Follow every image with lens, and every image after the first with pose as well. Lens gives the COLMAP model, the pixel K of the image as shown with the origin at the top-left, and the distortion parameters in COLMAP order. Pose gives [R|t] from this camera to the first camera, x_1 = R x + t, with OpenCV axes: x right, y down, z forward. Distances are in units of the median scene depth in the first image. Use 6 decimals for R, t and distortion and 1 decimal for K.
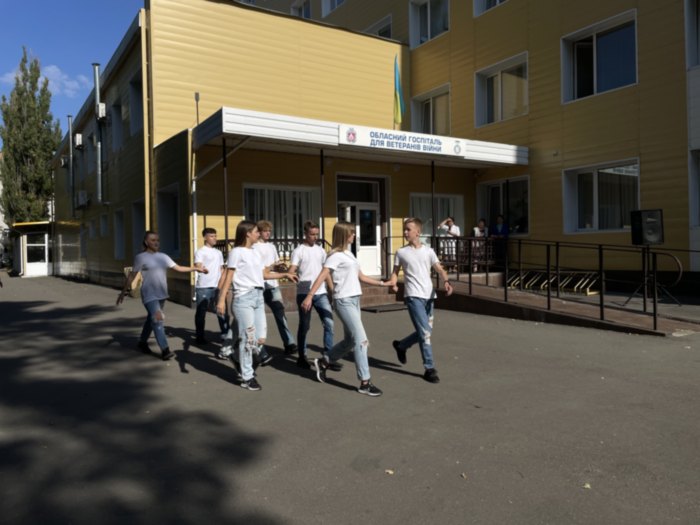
lens RADIAL K [[535.9, 0, 341.5], [0, 535.9, 257.6], [0, 0, 1]] dist [0.062323, -0.080362]
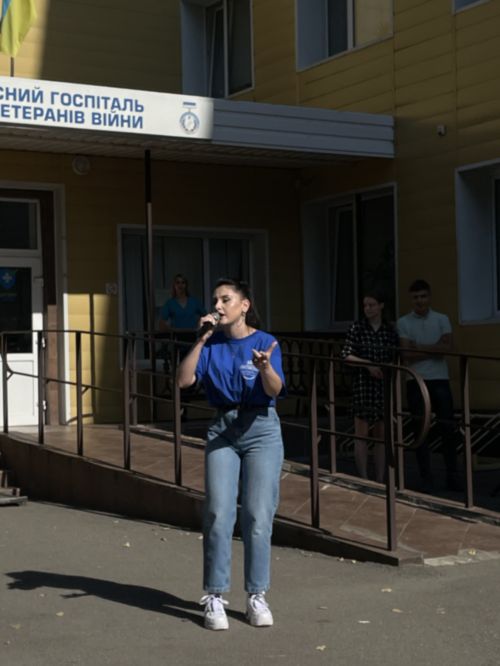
lens RADIAL K [[1327.1, 0, 223.5], [0, 1327.1, 339.7], [0, 0, 1]] dist [0.154948, 0.000000]
pose [[0.999529, -0.003933, -0.030438, 0.283717], [0.002900, 0.999422, -0.033880, 0.002886], [0.030554, 0.033776, 0.998962, -0.027069]]
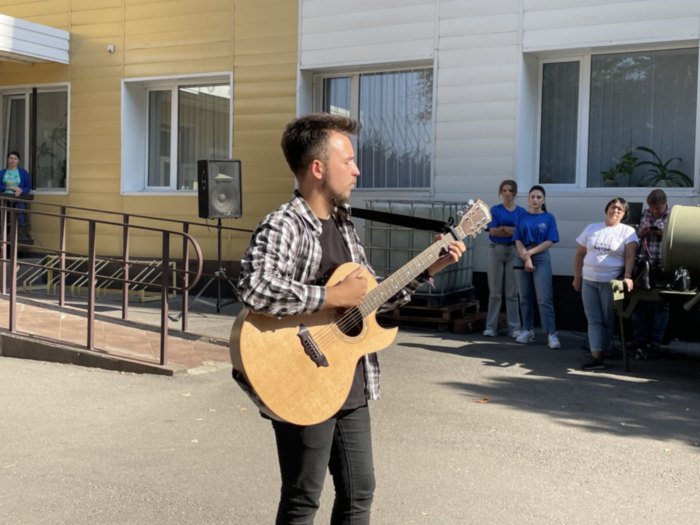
lens RADIAL K [[949.9, 0, 348.4], [0, 949.9, 258.5], [0, 0, 1]] dist [0.055951, 0.000000]
pose [[0.876527, 0.021014, 0.480893, 0.152763], [-0.034561, 0.999216, 0.019331, -0.003897], [-0.480110, -0.033565, 0.876566, 0.009281]]
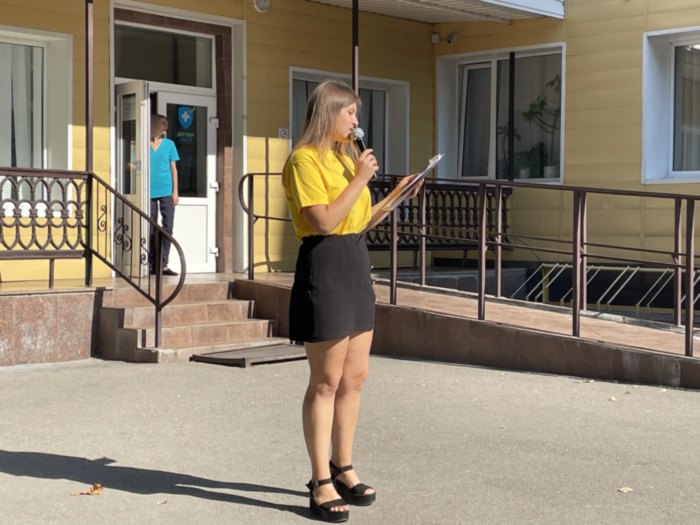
lens RADIAL K [[1234.9, 0, 353.0], [0, 1234.9, 256.9], [0, 0, 1]] dist [0.092004, 0.000000]
pose [[0.965410, 0.017011, 0.260182, -0.077732], [-0.020358, 0.999741, 0.010175, 0.011604], [-0.259941, -0.015119, 0.965506, 0.107068]]
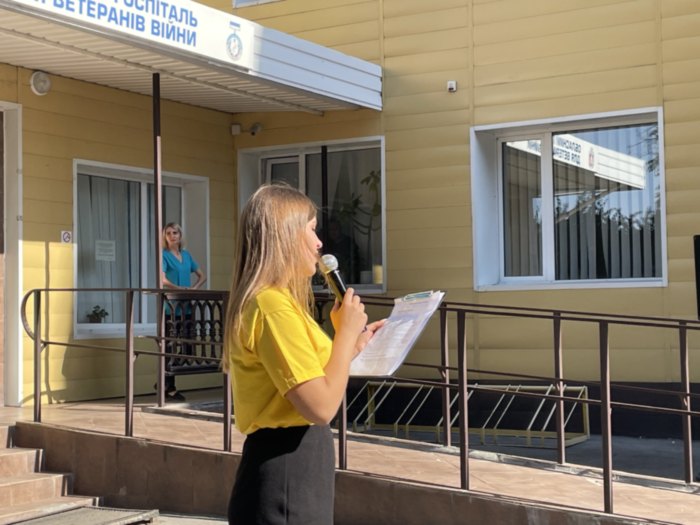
lens RADIAL K [[1234.9, 0, 363.1], [0, 1234.9, 246.9], [0, 0, 1]] dist [0.092004, 0.000000]
pose [[0.889017, 0.031751, 0.456772, -0.081257], [0.002302, 0.997270, -0.073801, -0.008842], [-0.457869, 0.066662, 0.886517, 0.256850]]
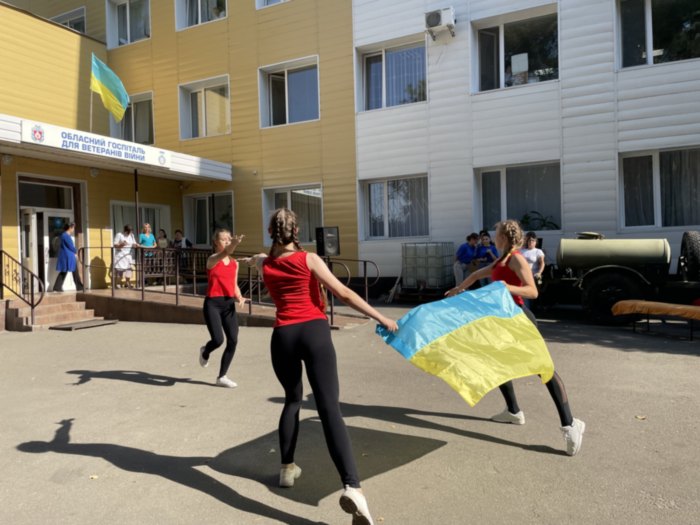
lens RADIAL K [[535.9, 0, 357.0], [0, 535.9, 263.5], [0, 0, 1]] dist [0.062323, -0.080362]
pose [[0.849806, -0.008896, 0.527021, -0.006524], [0.014326, 0.999878, -0.006222, 0.001229], [-0.526901, 0.012838, 0.849830, -0.035934]]
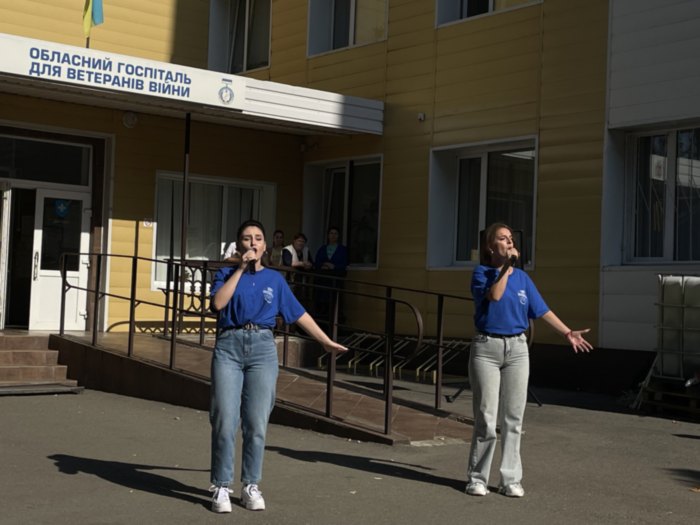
lens RADIAL K [[1170.8, 0, 349.9], [0, 1170.8, 256.2], [0, 0, 1]] dist [0.142669, 0.000000]
pose [[0.992881, 0.059642, 0.103102, 0.235457], [-0.054760, 0.997269, -0.049547, 0.005246], [-0.105776, 0.043548, 0.993436, -0.145034]]
